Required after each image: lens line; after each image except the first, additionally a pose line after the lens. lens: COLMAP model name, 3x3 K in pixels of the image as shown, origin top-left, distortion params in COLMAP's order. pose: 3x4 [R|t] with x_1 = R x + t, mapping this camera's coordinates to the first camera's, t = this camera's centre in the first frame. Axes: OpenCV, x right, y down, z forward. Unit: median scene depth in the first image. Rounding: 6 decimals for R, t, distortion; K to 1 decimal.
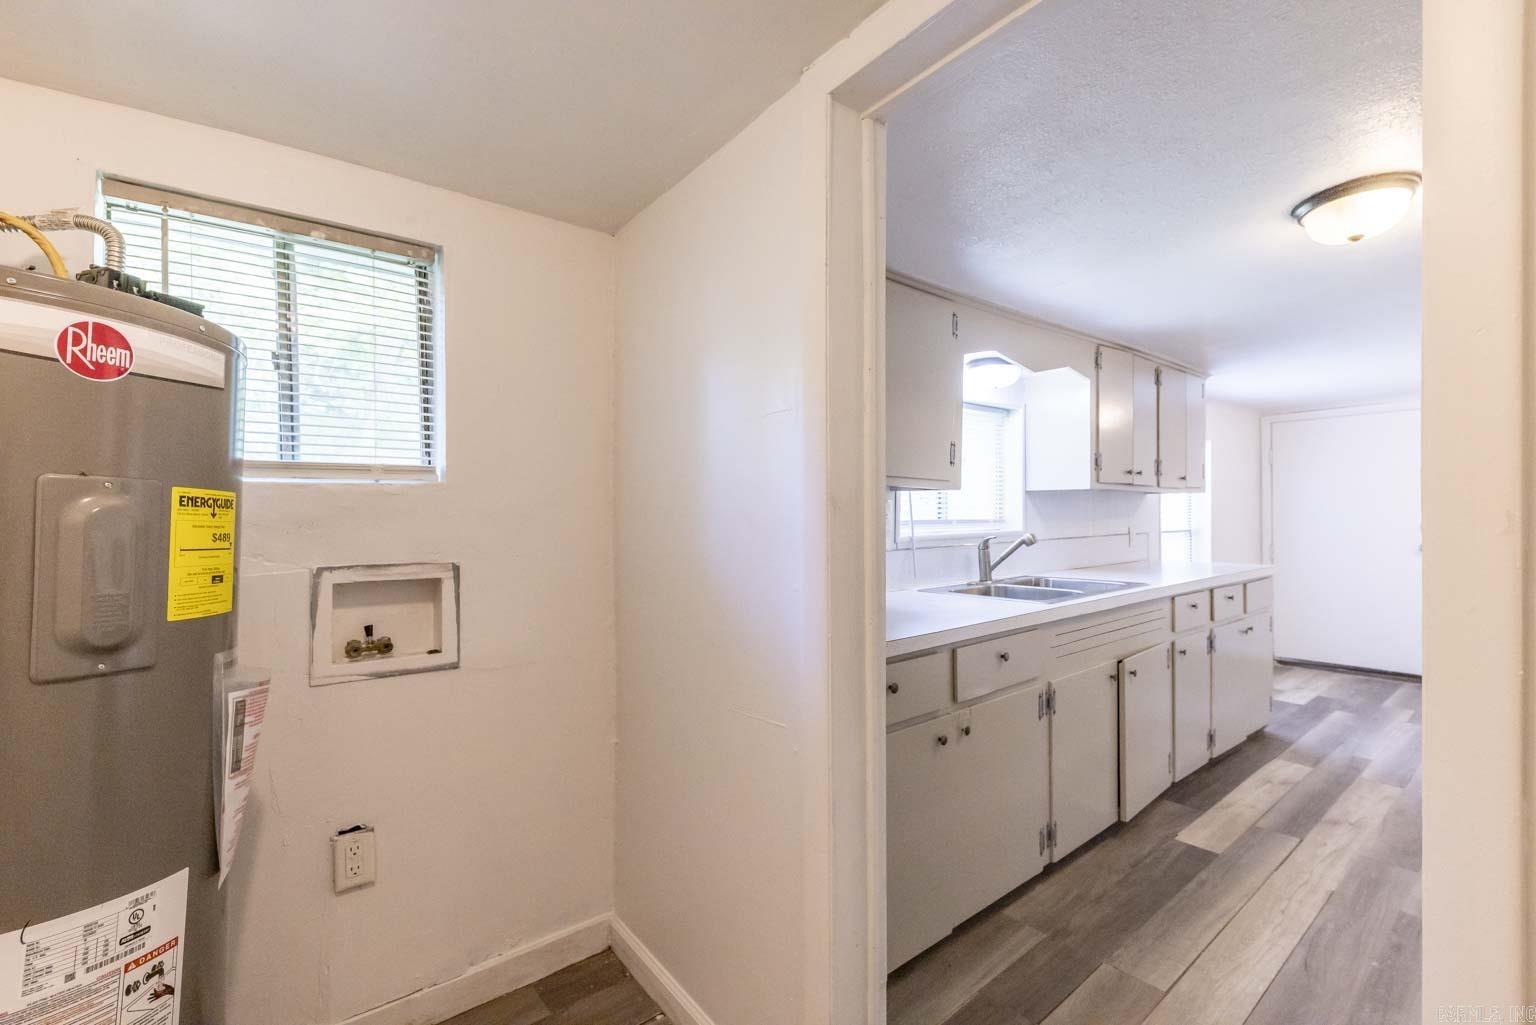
lens RADIAL K [[664.4, 0, 756.5], [0, 664.4, 504.7], [0, 0, 1]] dist [0.003059, -0.000083]
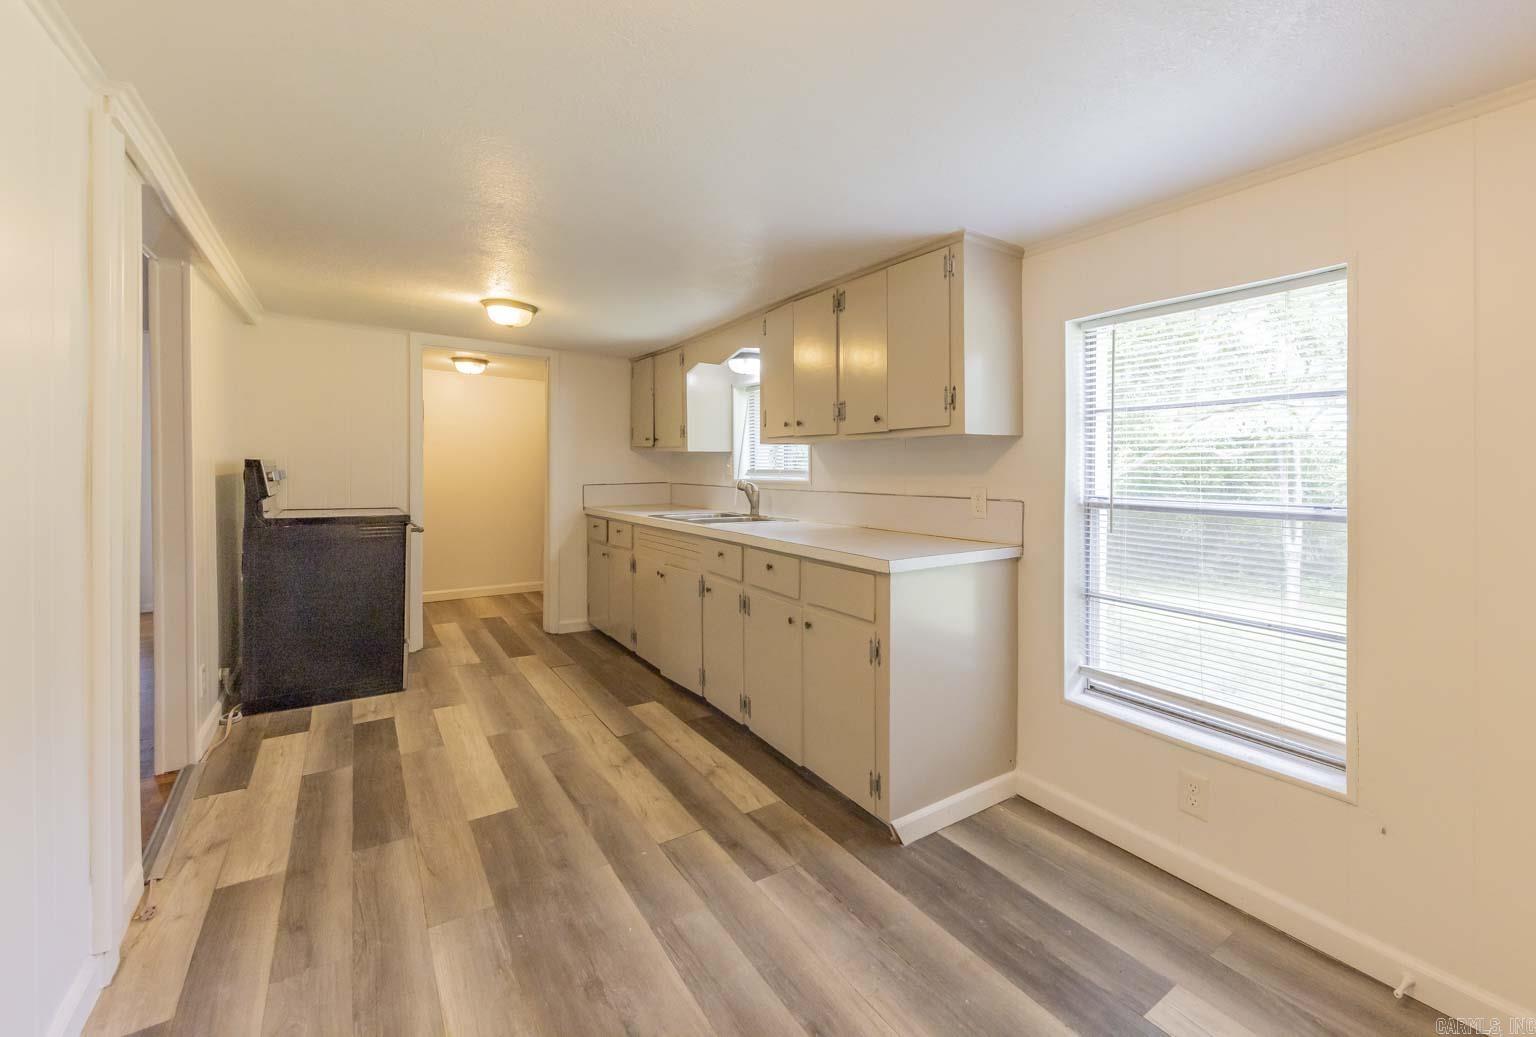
lens RADIAL K [[638.9, 0, 850.8], [0, 638.9, 471.7], [0, 0, 1]] dist [-0.005160, -0.001494]
pose [[-0.009016, 0.016338, -0.999826, 1.617390], [0.000755, 0.999866, 0.016332, 0.010709], [0.999959, -0.000607, -0.009027, 1.189086]]
